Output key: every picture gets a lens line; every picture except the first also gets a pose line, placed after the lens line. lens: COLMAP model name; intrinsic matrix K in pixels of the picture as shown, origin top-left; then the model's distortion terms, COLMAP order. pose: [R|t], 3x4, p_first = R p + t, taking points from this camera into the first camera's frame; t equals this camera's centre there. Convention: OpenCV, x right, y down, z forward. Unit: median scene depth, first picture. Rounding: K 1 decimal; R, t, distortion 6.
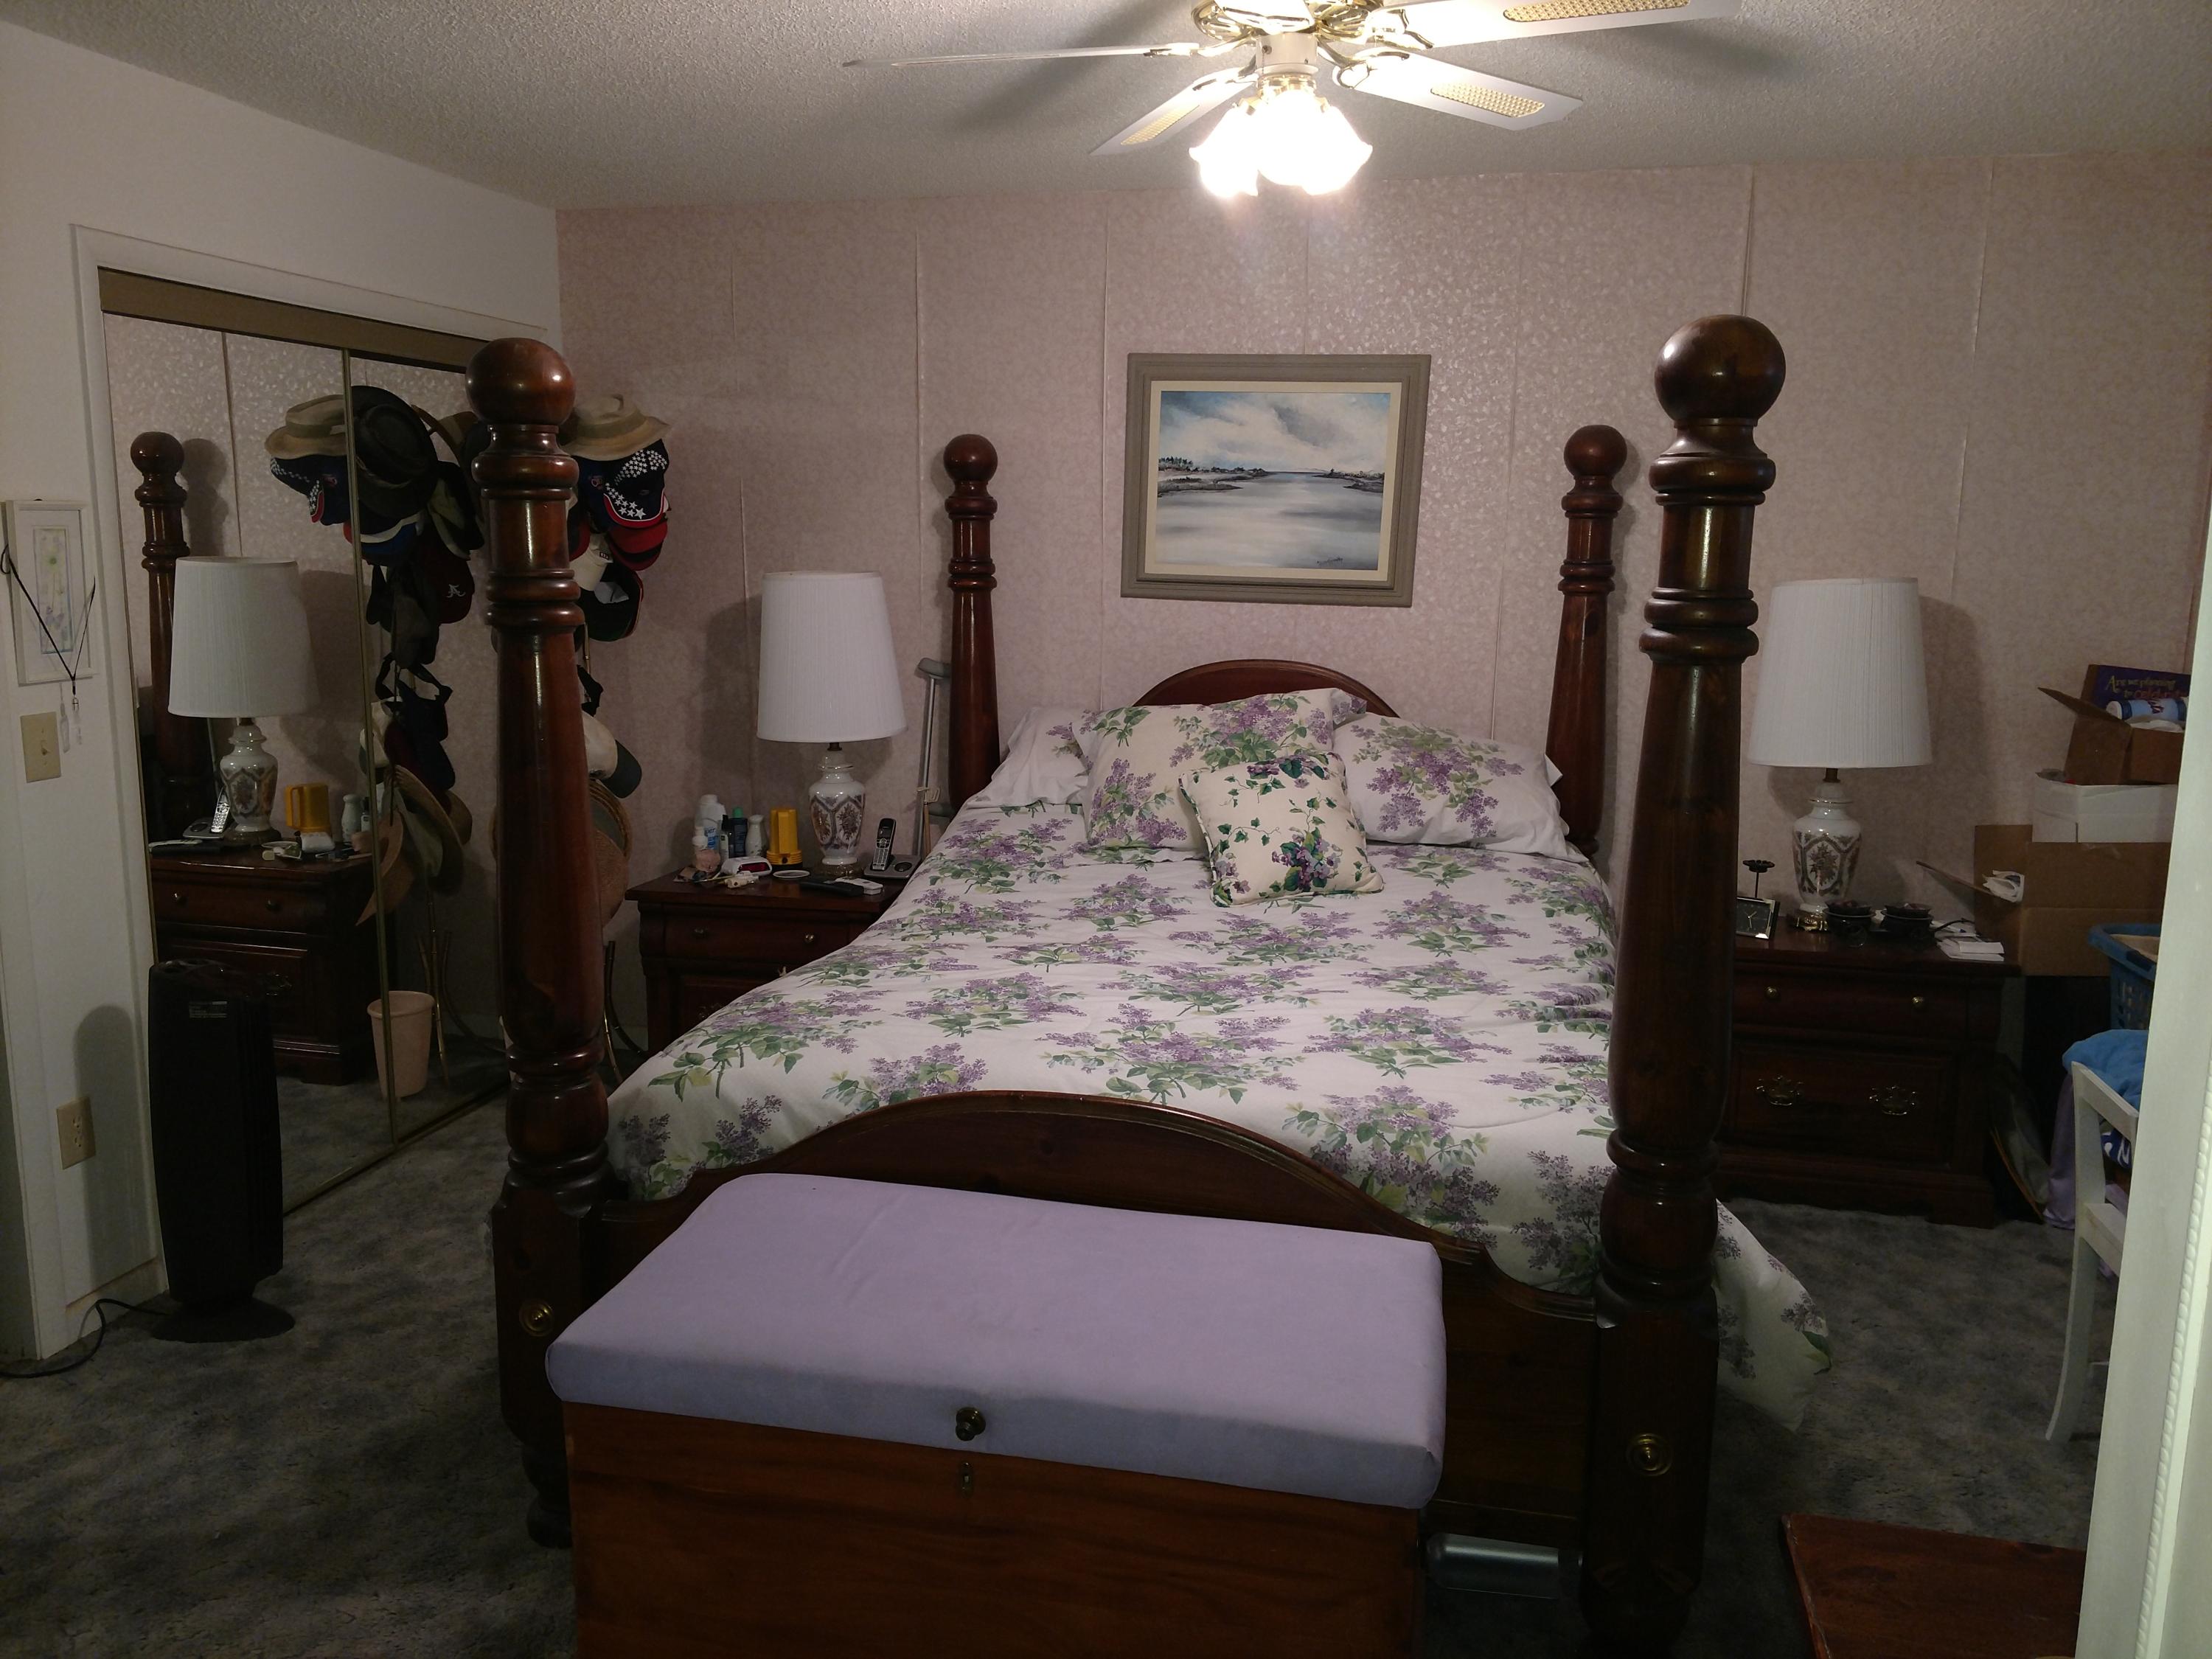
lens RADIAL K [[1692.5, 0, 1093.6], [0, 1692.5, 837.2], [0, 0, 1]] dist [0.196199, -0.404347]
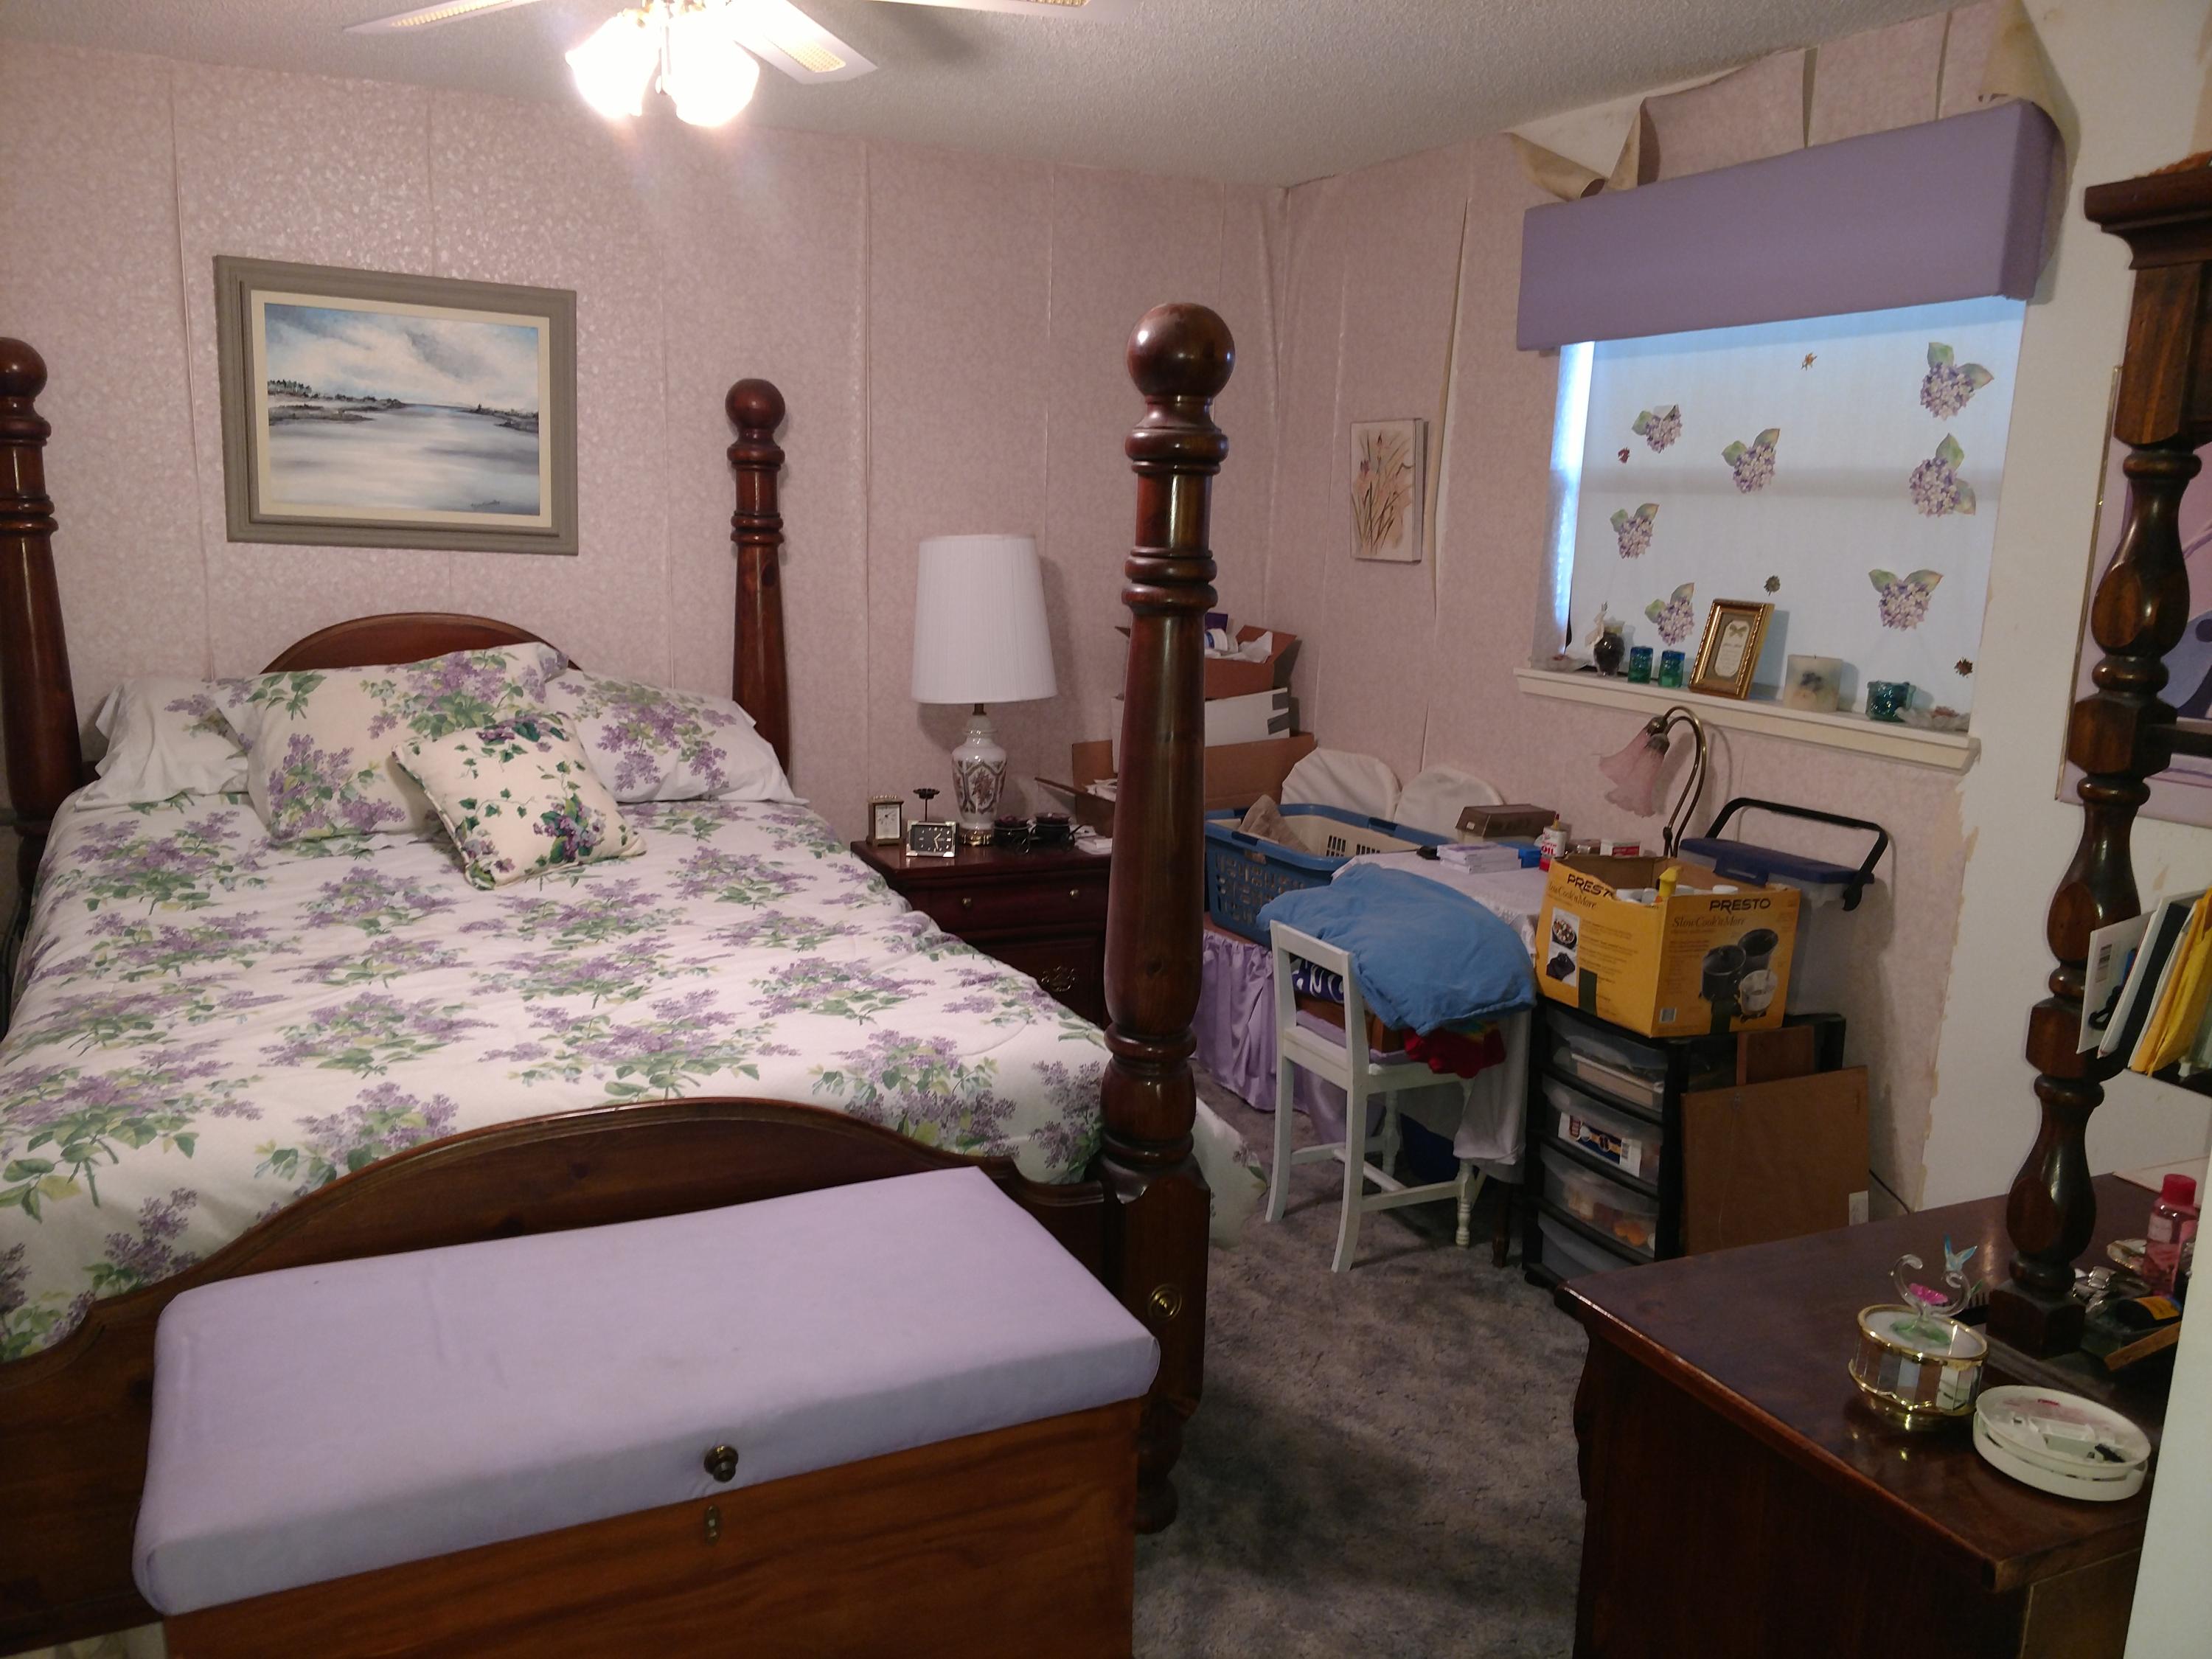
lens RADIAL K [[1678.5, 0, 1144.7], [0, 1678.5, 822.2], [0, 0, 1]] dist [0.203585, -0.385956]
pose [[0.773400, -0.101773, 0.625696, -0.213978], [0.085894, 0.994750, 0.055631, -0.014959], [-0.628073, 0.010718, 0.778081, 0.070526]]
